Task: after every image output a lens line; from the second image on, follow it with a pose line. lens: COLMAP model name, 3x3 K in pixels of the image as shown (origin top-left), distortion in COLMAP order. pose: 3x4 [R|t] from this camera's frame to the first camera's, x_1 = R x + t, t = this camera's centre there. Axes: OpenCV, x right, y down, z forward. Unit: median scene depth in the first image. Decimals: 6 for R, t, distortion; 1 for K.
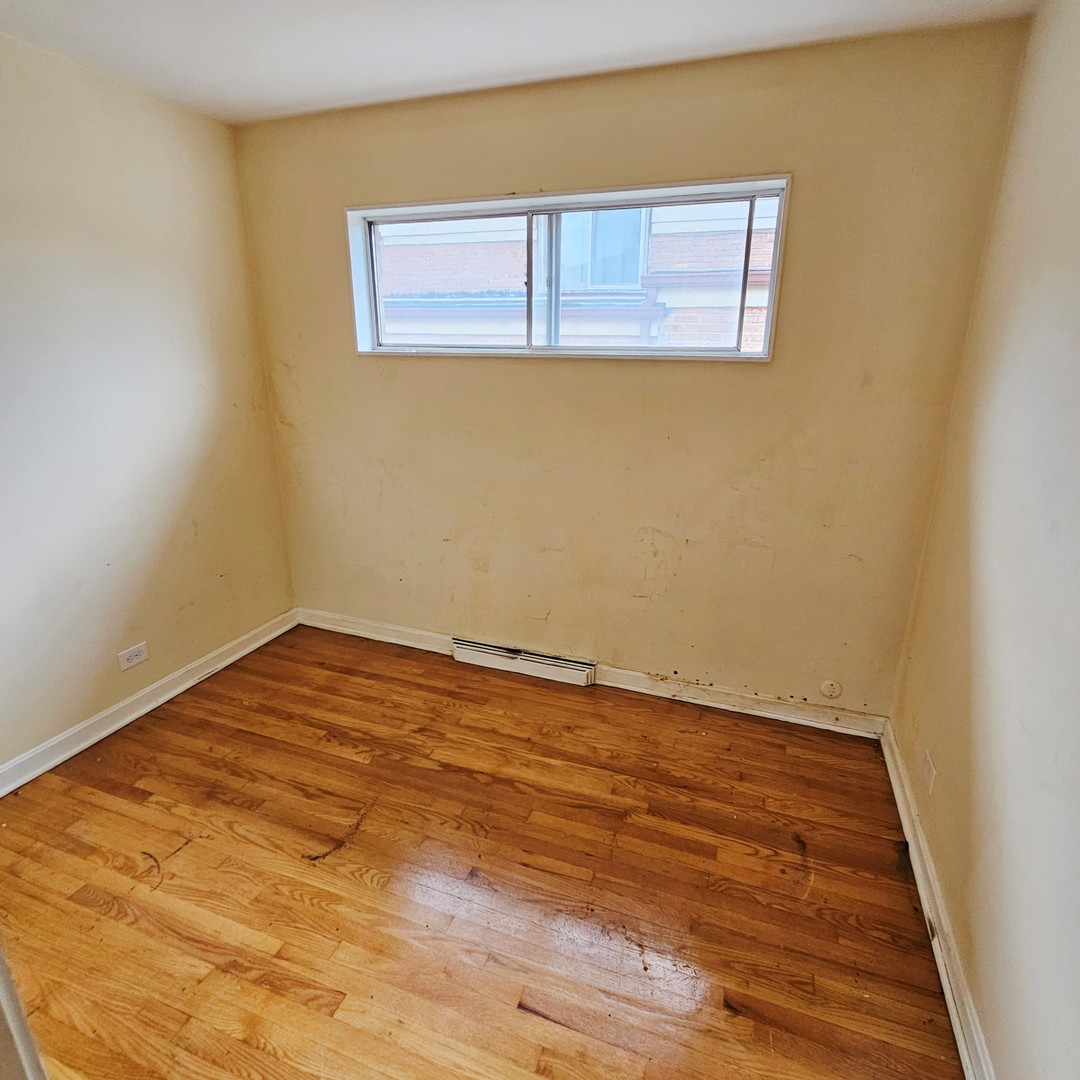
lens RADIAL K [[619.2, 0, 541.6], [0, 619.2, 539.0], [0, 0, 1]] dist [0.000648, -0.000692]
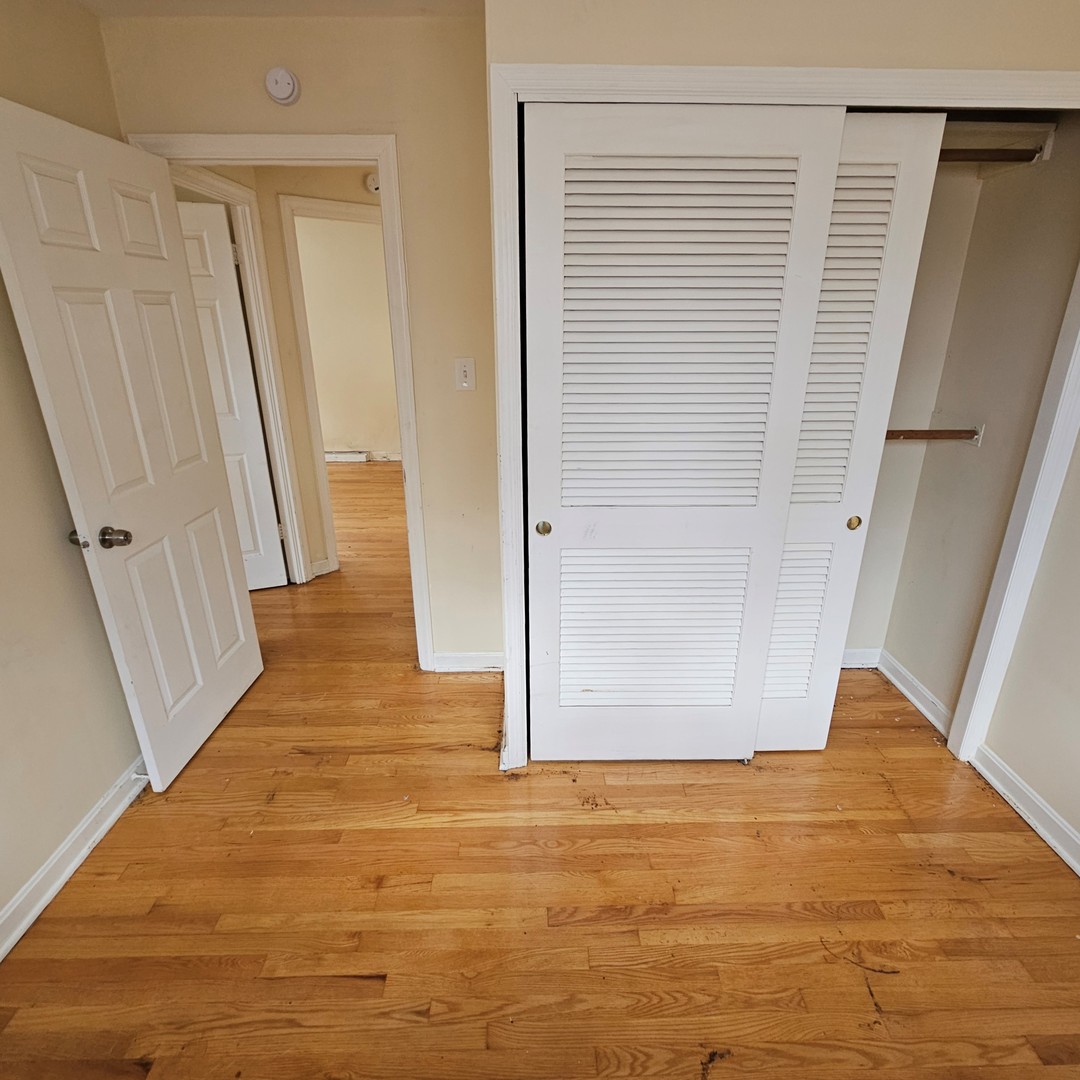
lens RADIAL K [[619.2, 0, 543.0], [0, 619.2, 543.4], [0, 0, 1]] dist [0.000648, -0.000692]
pose [[-0.933145, 0.113336, -0.341167, -0.010768], [-0.118103, 0.799687, 0.588687, -0.388695], [0.339547, 0.589624, -0.732838, 1.233674]]
